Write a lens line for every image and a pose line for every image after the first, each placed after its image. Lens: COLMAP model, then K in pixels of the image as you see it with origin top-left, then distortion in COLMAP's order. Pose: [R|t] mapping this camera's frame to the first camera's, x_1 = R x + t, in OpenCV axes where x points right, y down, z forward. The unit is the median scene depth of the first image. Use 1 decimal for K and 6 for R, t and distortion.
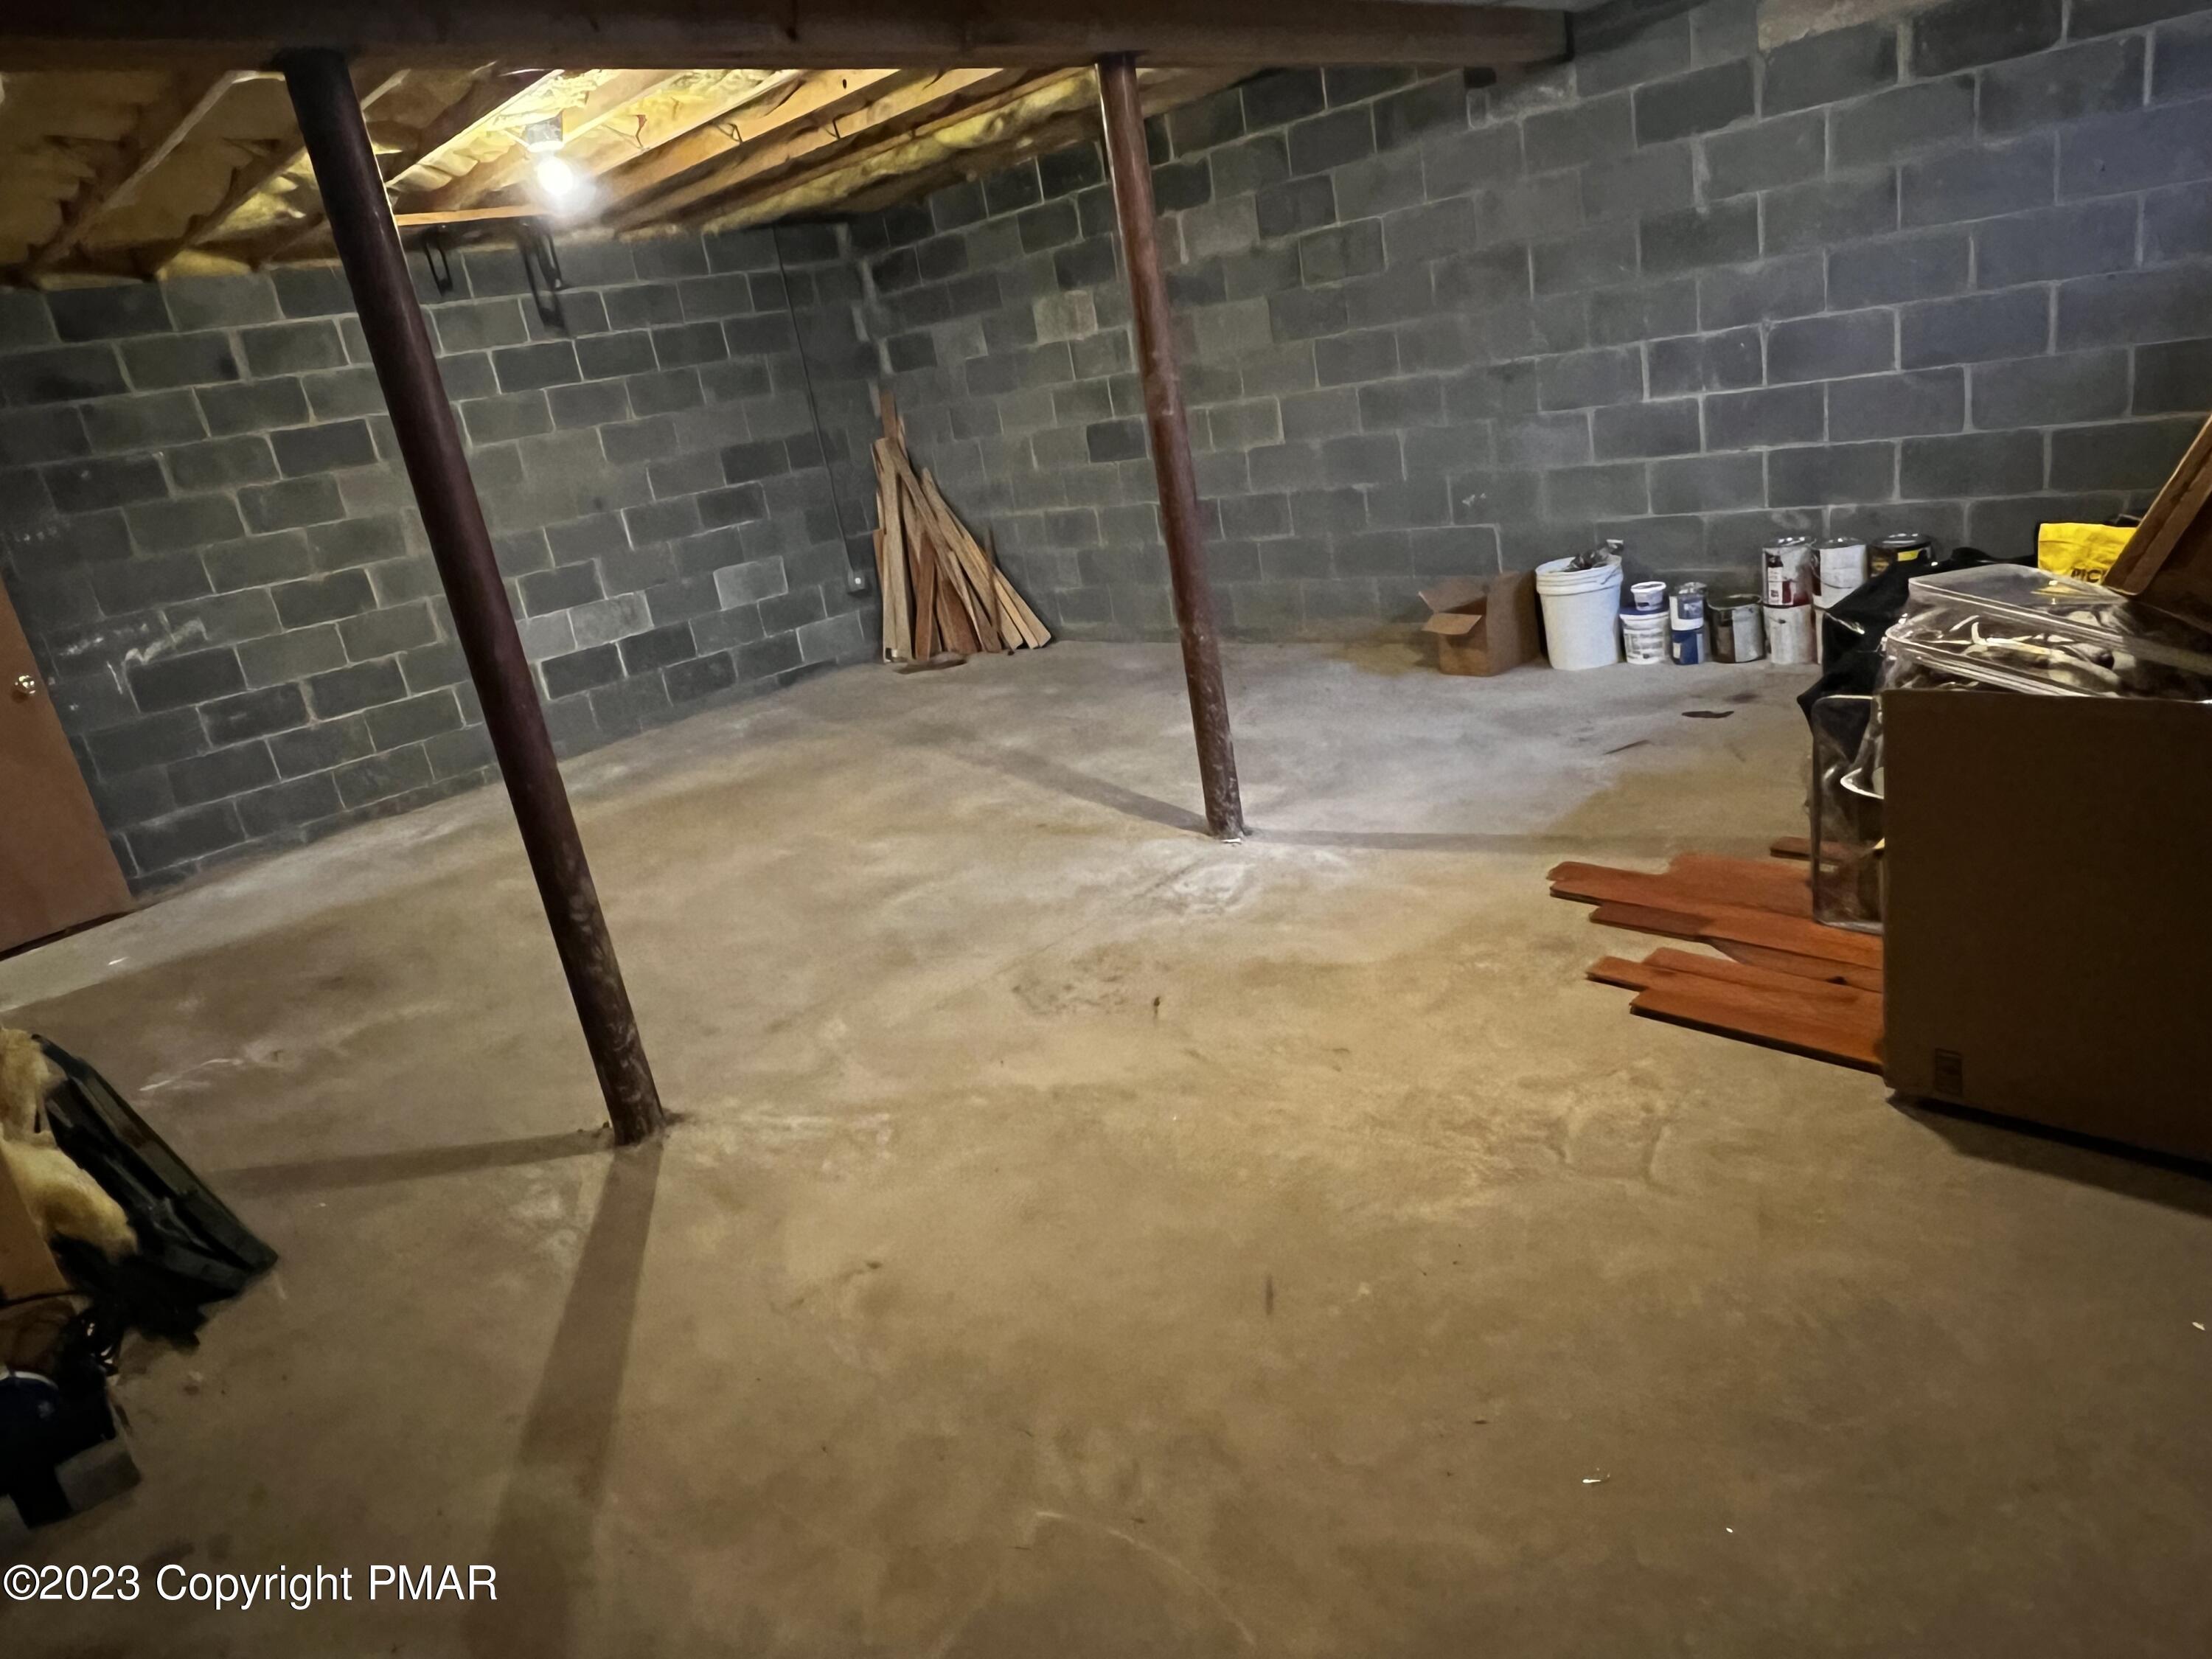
lens RADIAL K [[1436.8, 0, 1066.1], [0, 1436.8, 844.2], [0, 0, 1]] dist [-0.003097, -0.000949]
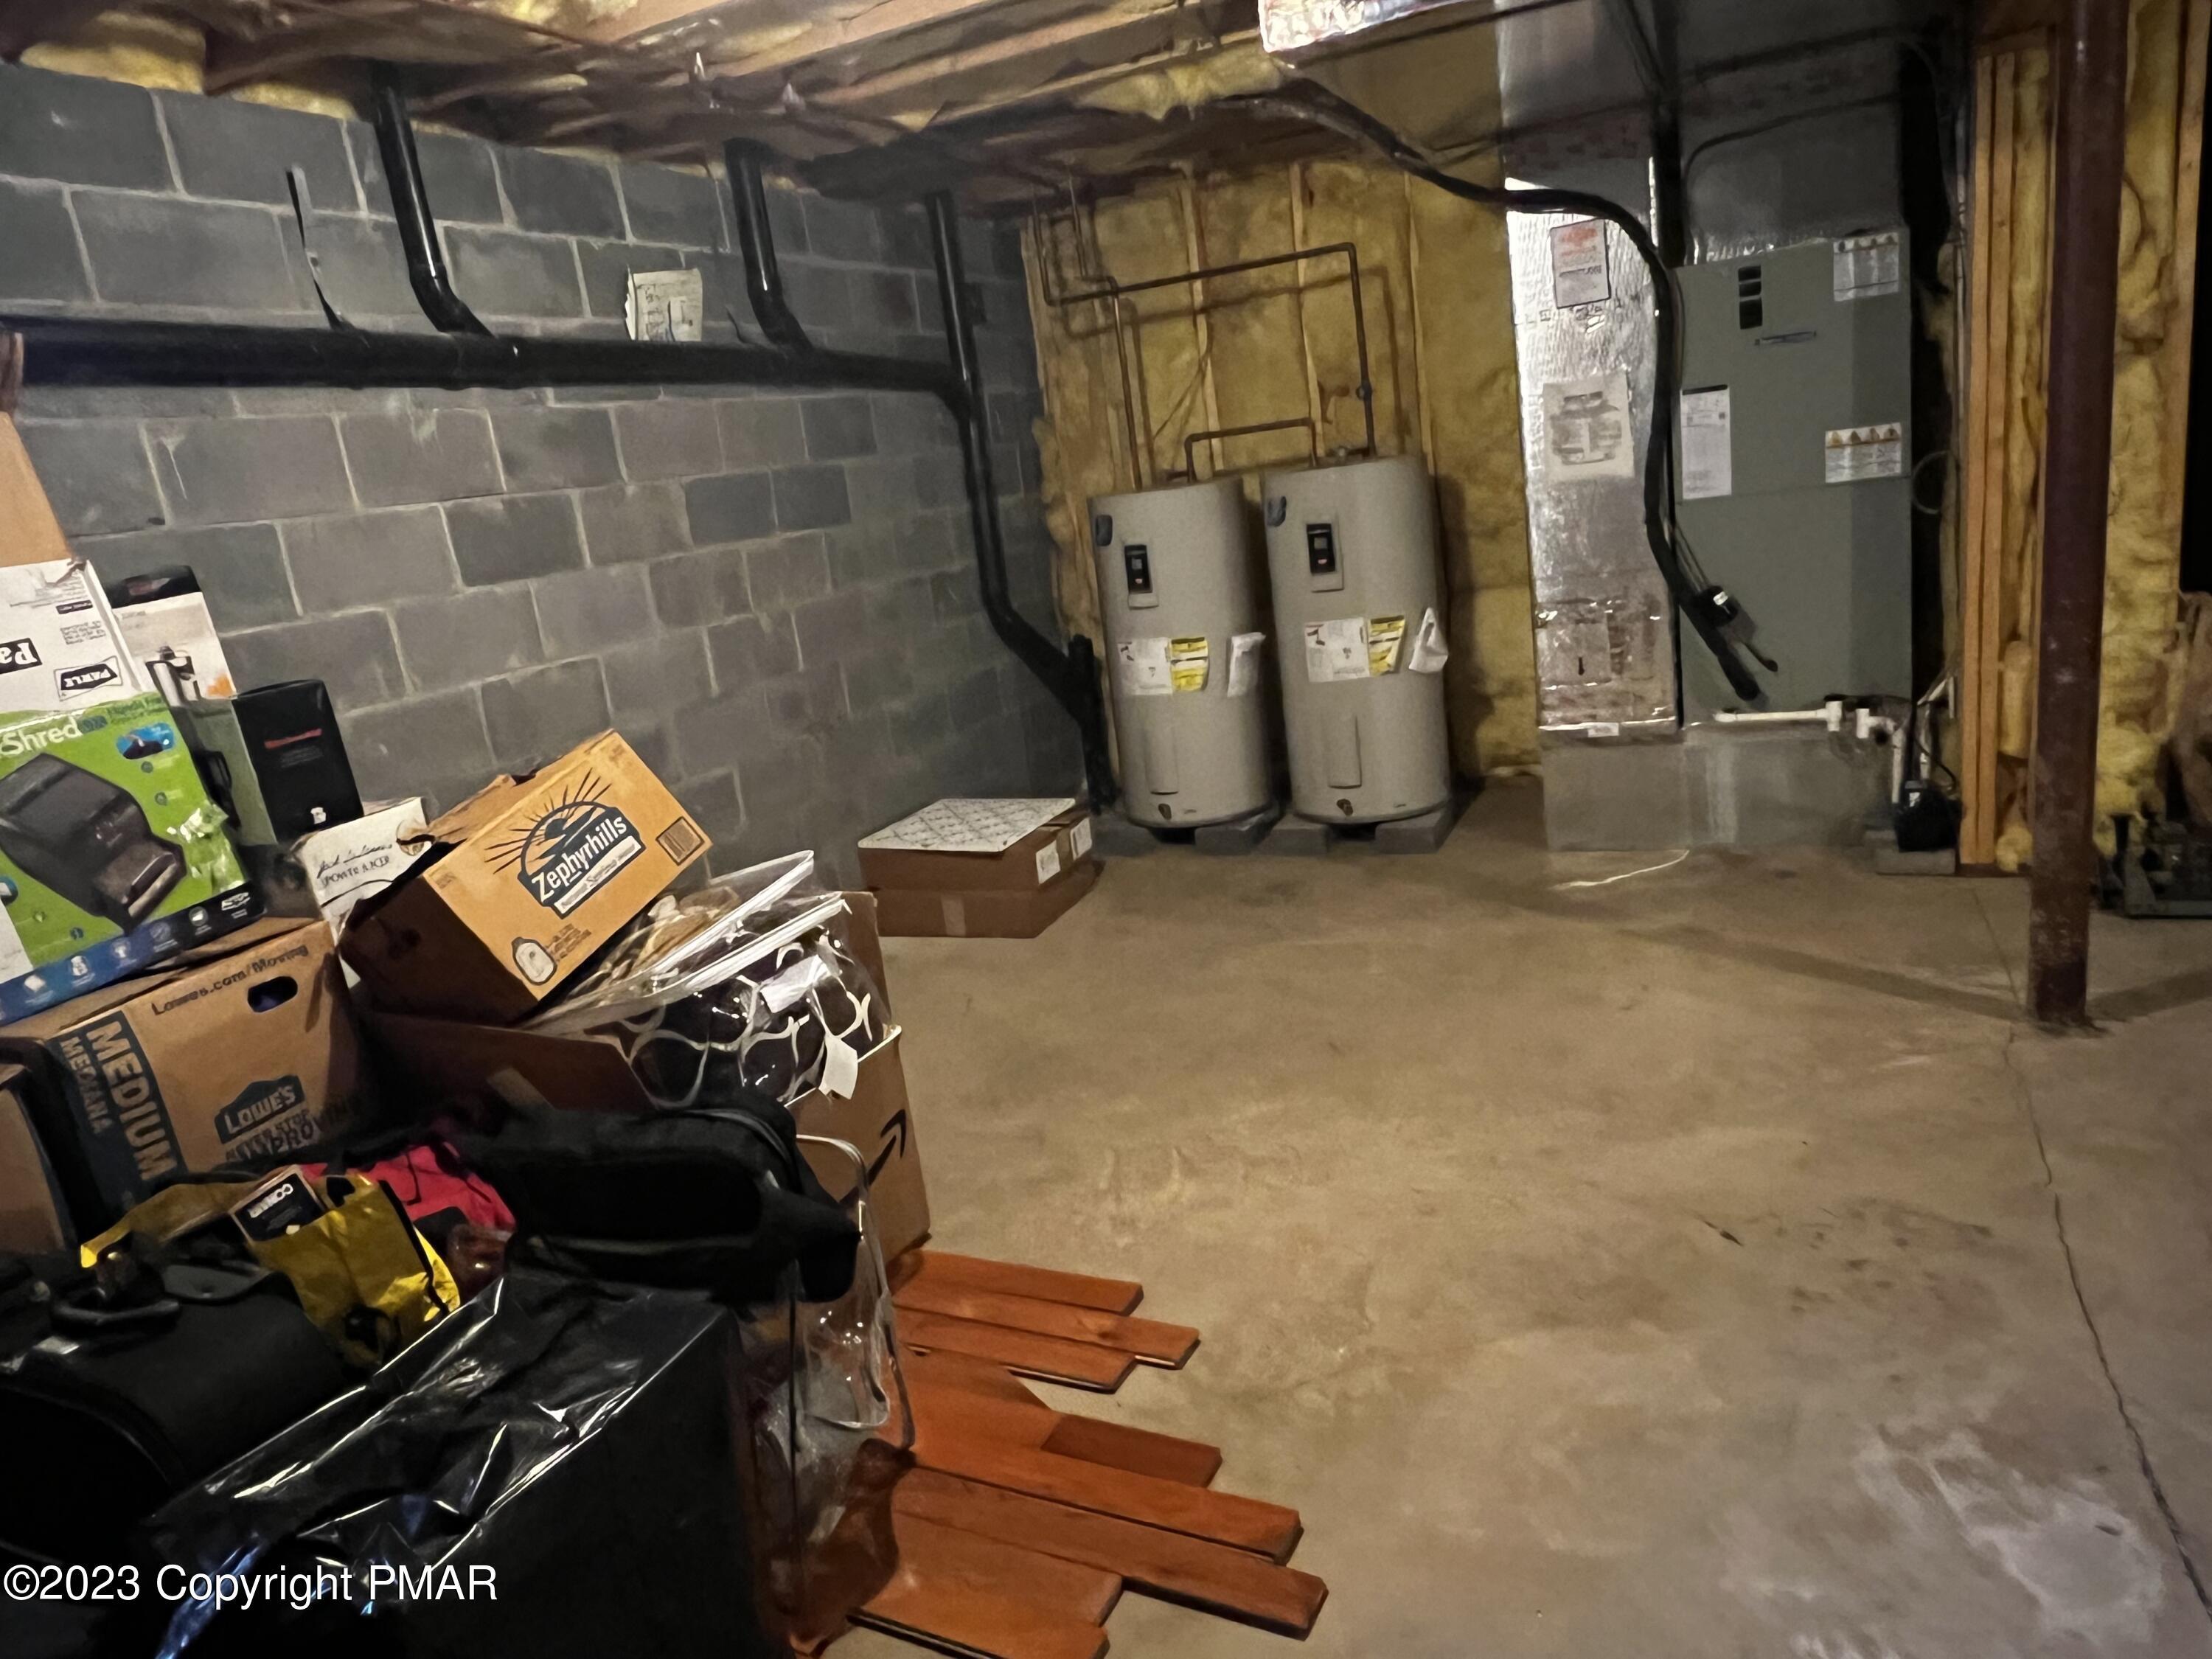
lens RADIAL K [[1455.4, 0, 1094.7], [0, 1455.4, 839.5], [0, 0, 1]] dist [-0.001174, -0.001593]
pose [[-0.882576, 0.377286, -0.280563, 0.324722], [0.160004, 0.802123, 0.575323, -0.363074], [0.442107, 0.462875, -0.768302, 0.888376]]
